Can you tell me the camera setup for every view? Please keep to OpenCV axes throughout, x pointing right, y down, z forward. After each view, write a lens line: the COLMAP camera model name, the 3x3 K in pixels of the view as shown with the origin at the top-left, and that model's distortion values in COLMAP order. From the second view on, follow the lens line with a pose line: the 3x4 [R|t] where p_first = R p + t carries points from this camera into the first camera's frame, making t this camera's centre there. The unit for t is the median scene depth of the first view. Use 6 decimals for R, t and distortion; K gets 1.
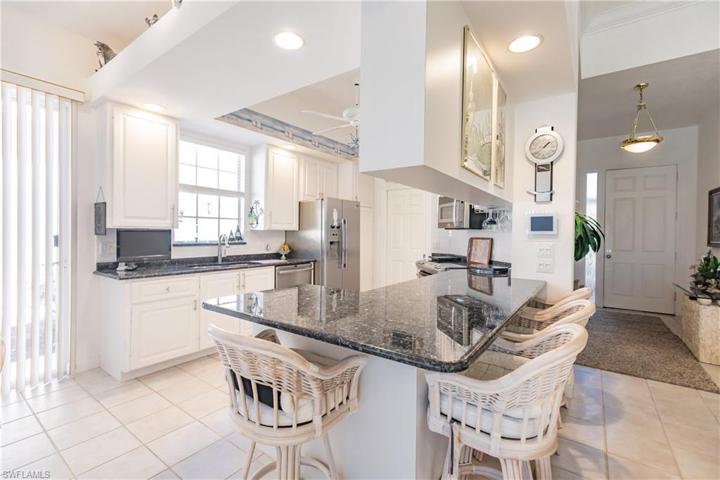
lens RADIAL K [[323.5, 0, 362.4], [0, 323.5, 237.1], [0, 0, 1]] dist [0.003526, -0.000018]
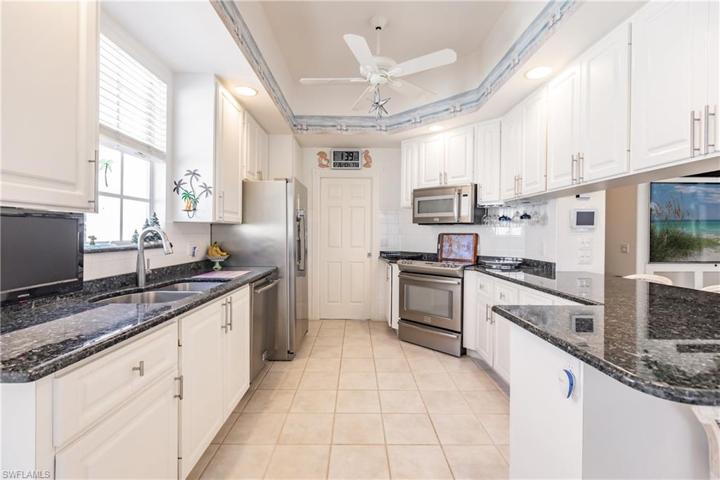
lens RADIAL K [[323.5, 0, 360.5], [0, 323.5, 236.0], [0, 0, 1]] dist [0.003526, -0.000018]
pose [[0.799423, -0.008437, 0.600709, -0.447567], [0.009338, 0.999955, 0.001618, 0.005649], [-0.600696, 0.004316, 0.799466, 0.376900]]
